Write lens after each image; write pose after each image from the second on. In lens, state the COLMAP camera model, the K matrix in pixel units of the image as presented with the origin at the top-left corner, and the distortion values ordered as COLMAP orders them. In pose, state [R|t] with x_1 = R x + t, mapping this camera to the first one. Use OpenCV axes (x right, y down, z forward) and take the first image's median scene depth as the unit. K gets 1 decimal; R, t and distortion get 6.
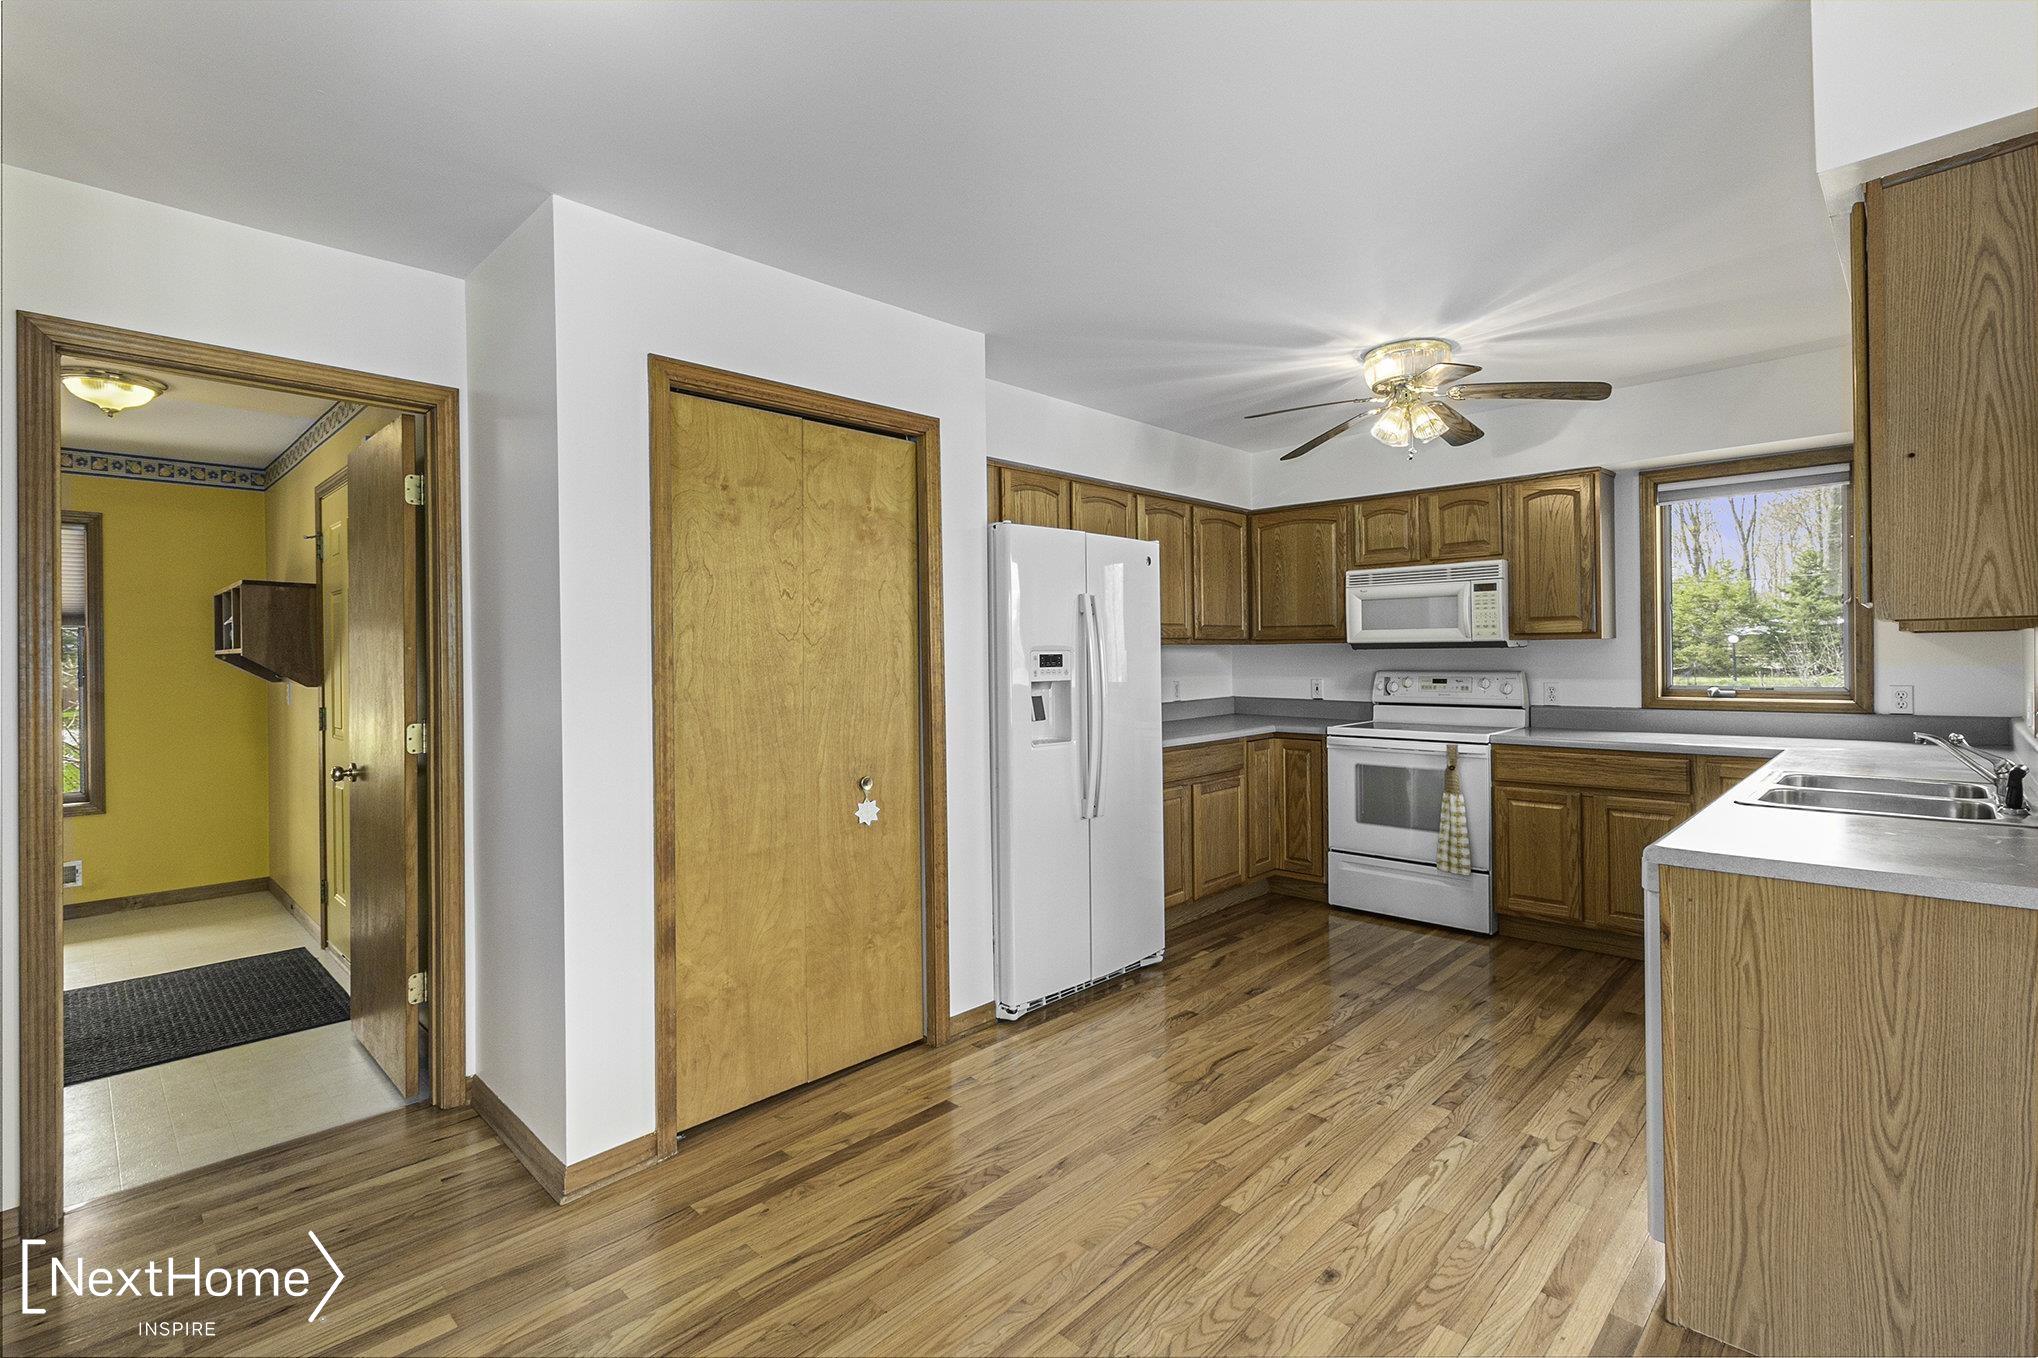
lens RADIAL K [[927.8, 0, 1004.9], [0, 927.8, 663.7], [0, 0, 1]] dist [-0.001147, 0.012720]
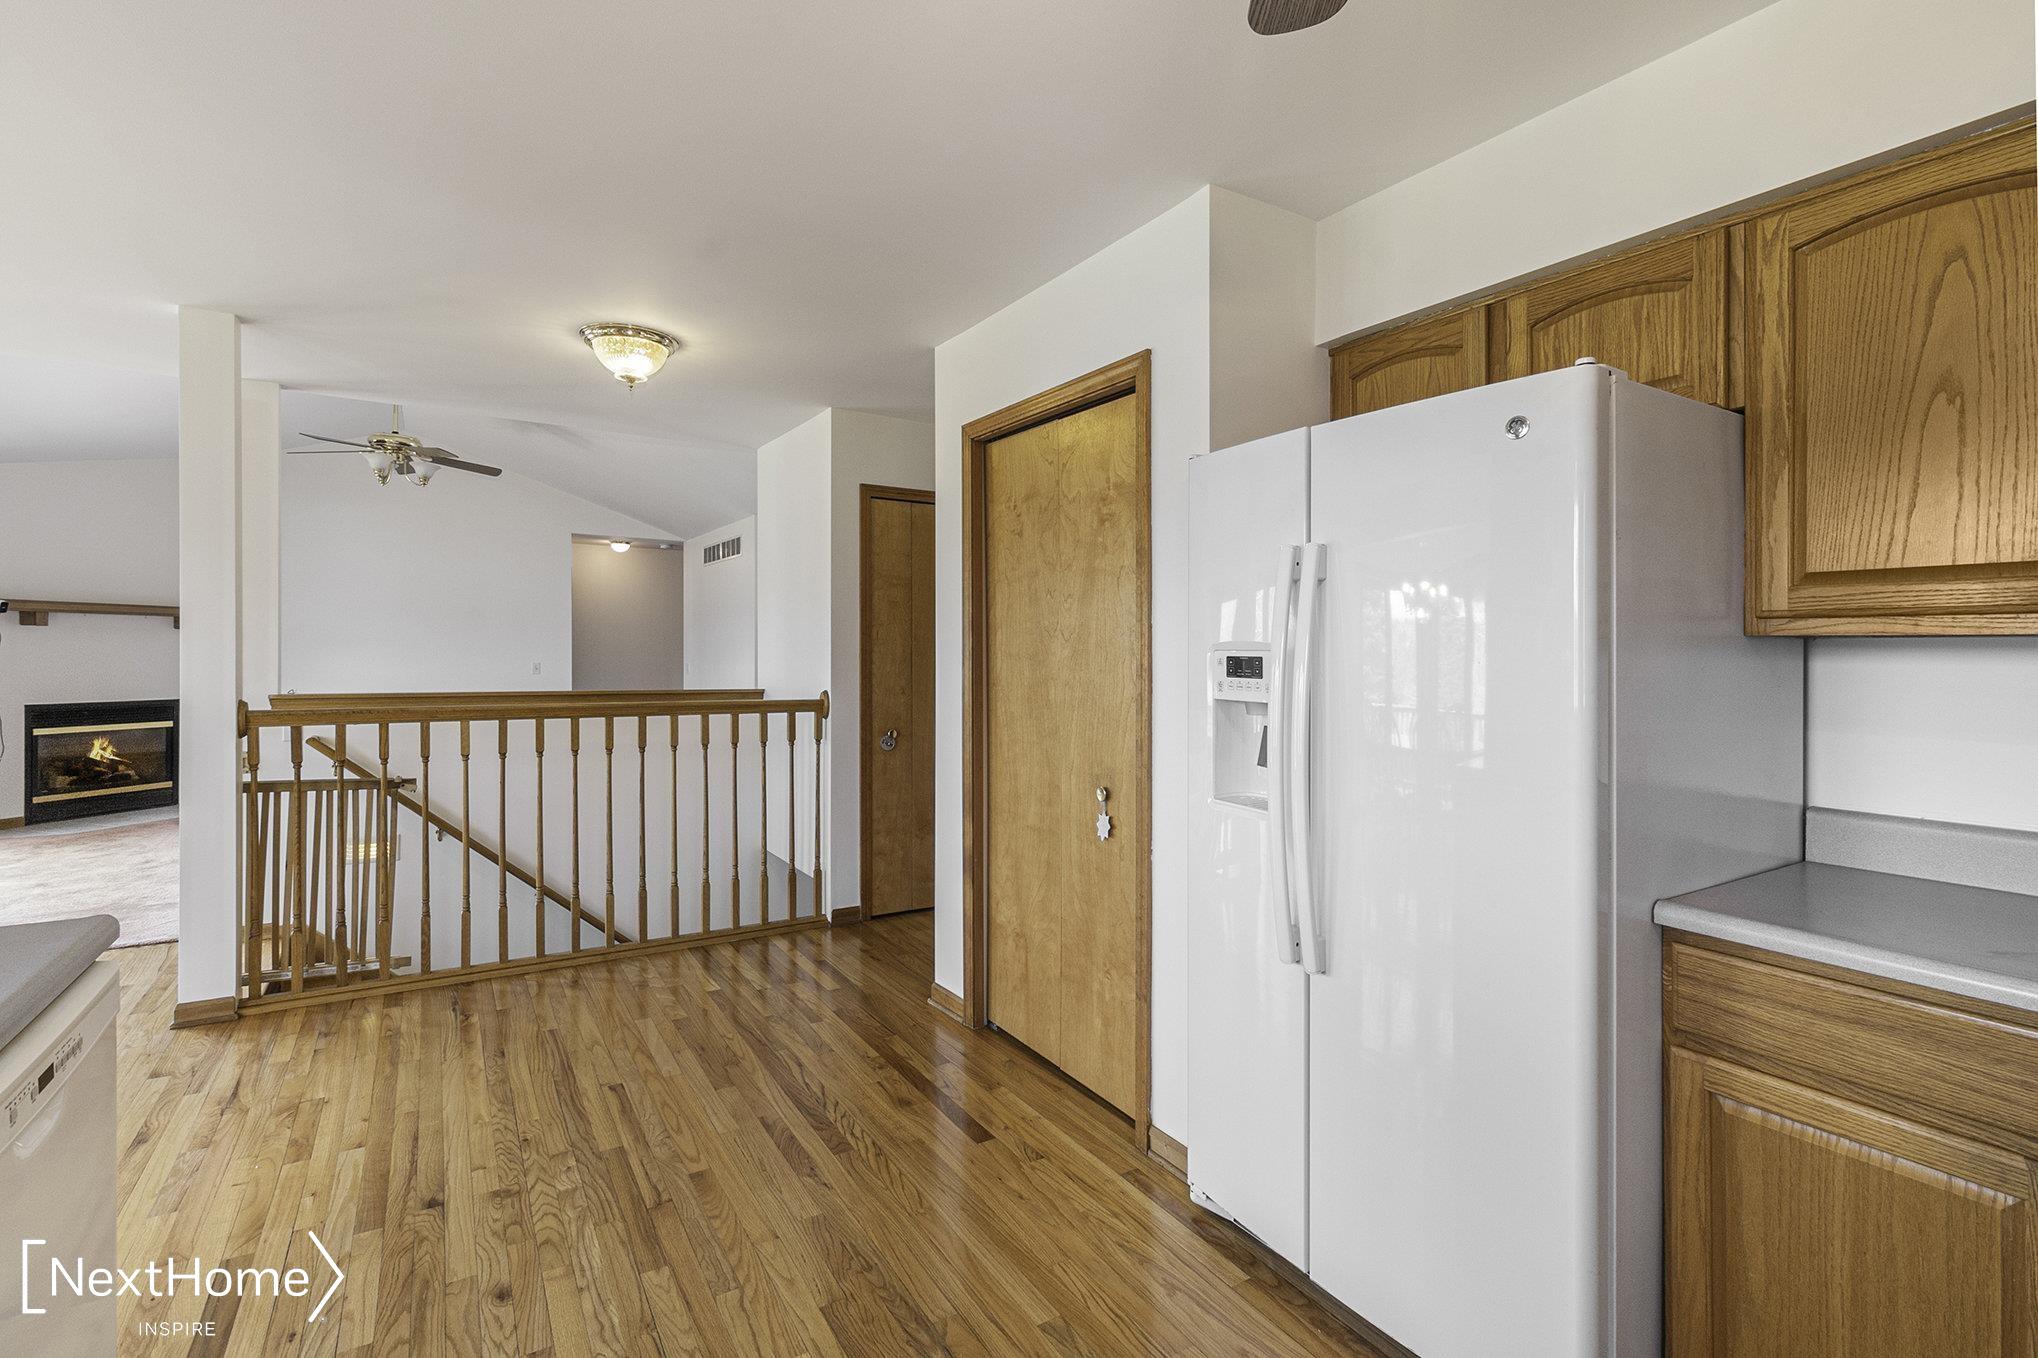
lens RADIAL K [[927.8, 0, 1004.9], [0, 927.8, 663.7], [0, 0, 1]] dist [-0.001147, 0.012720]
pose [[-0.228301, 0.024877, -0.973273, 0.522401], [-0.015881, 0.999445, 0.029271, -0.016057], [0.973461, 0.022139, -0.227779, 0.773997]]
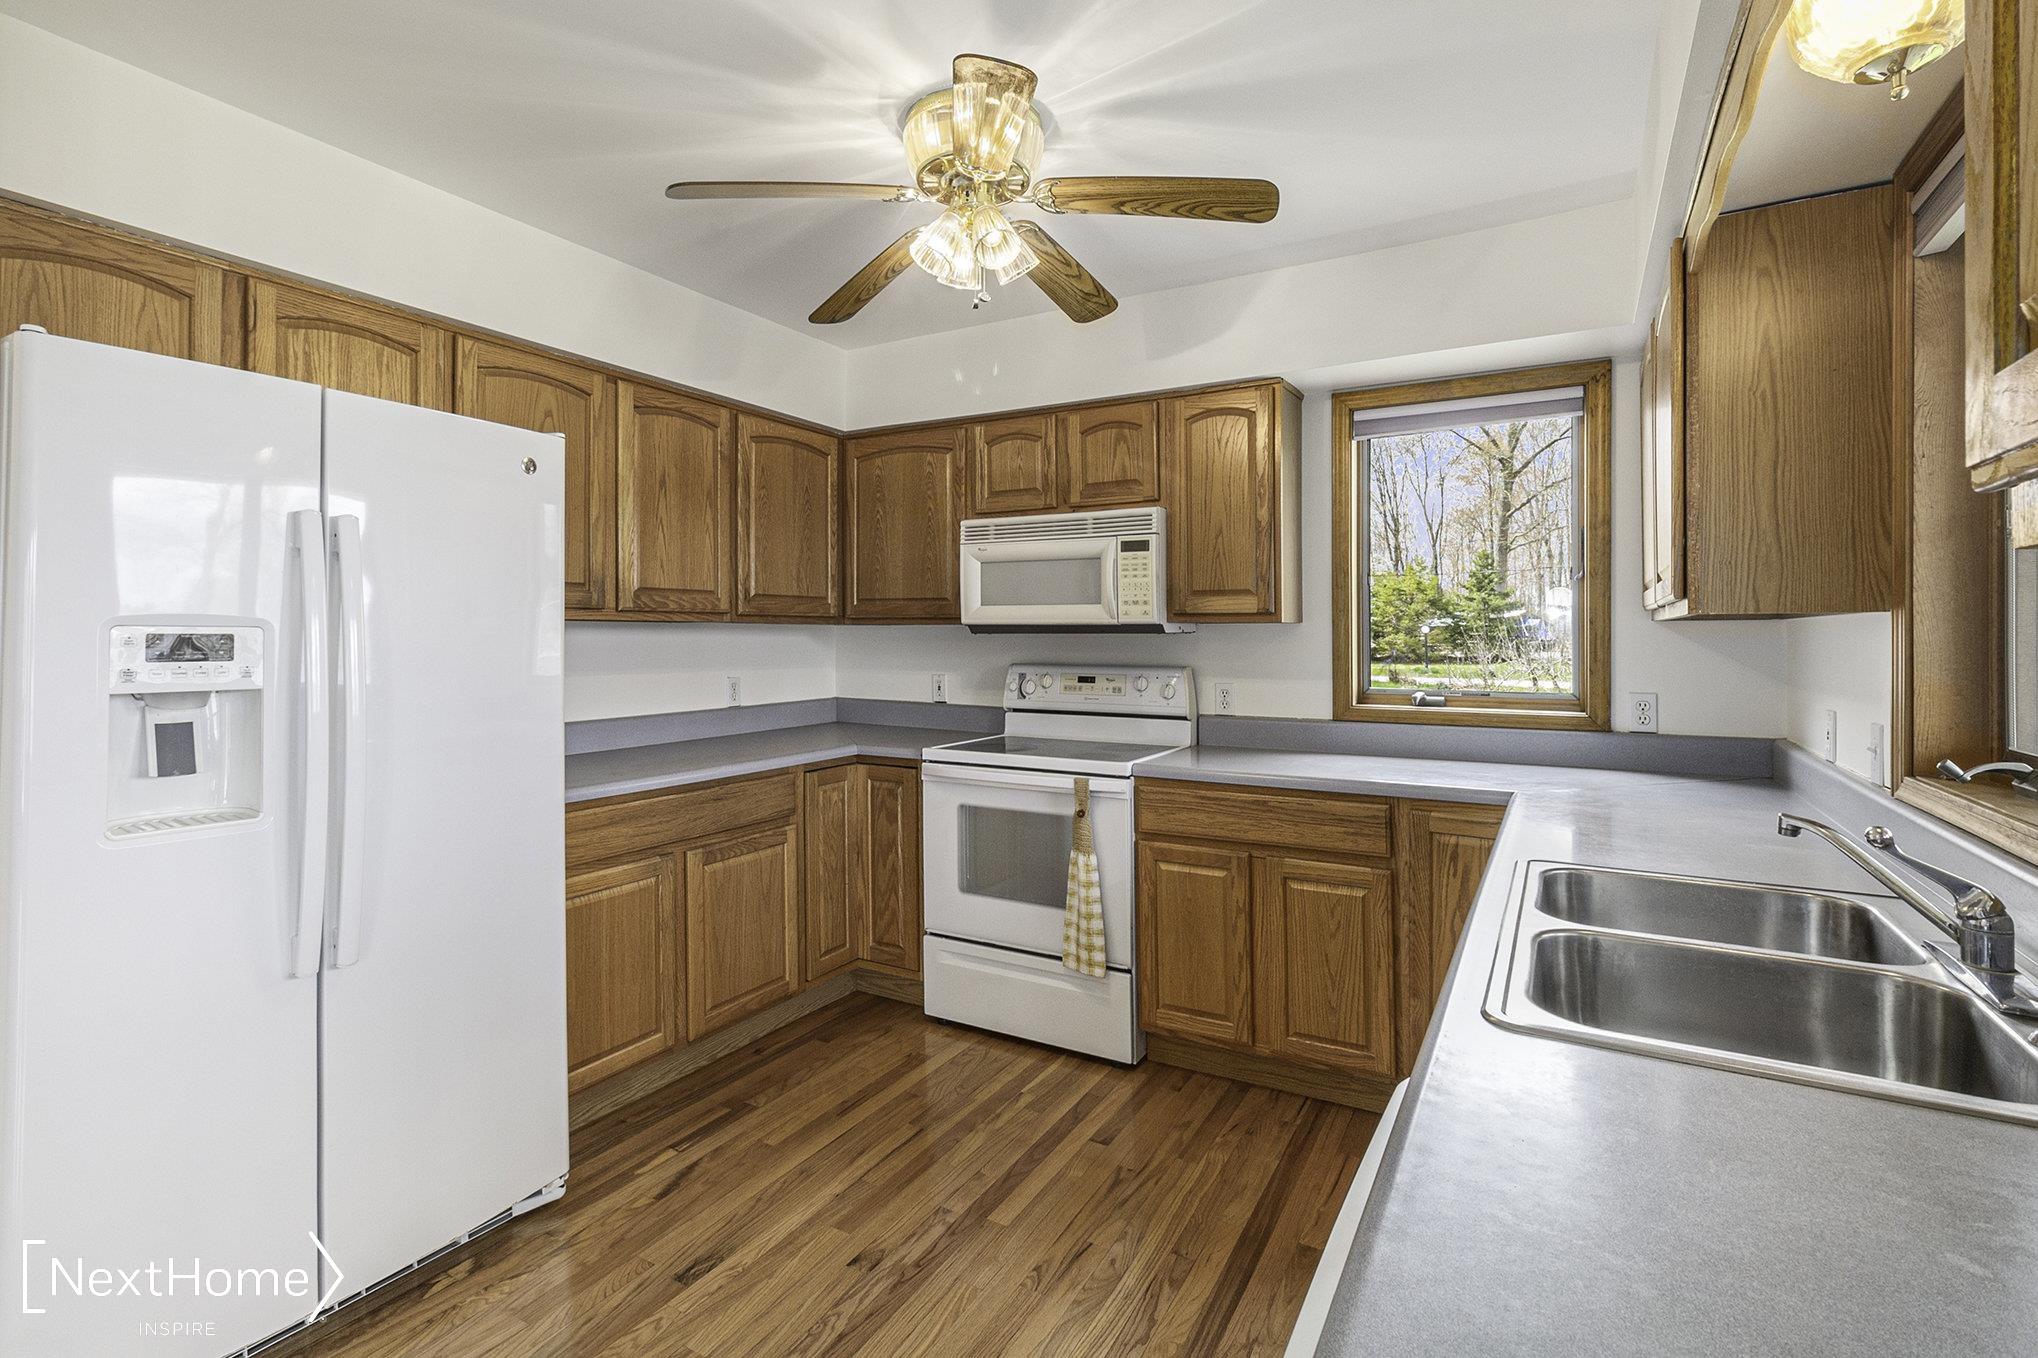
lens RADIAL K [[968.7, 0, 998.7], [0, 968.7, 627.2], [0, 0, 1]] dist [0.020442, -0.000161]
pose [[0.968655, 0.013997, 0.248016, 0.249074], [-0.008926, 0.999728, -0.021559, -0.005589], [-0.248251, 0.018670, 0.968516, 0.338522]]
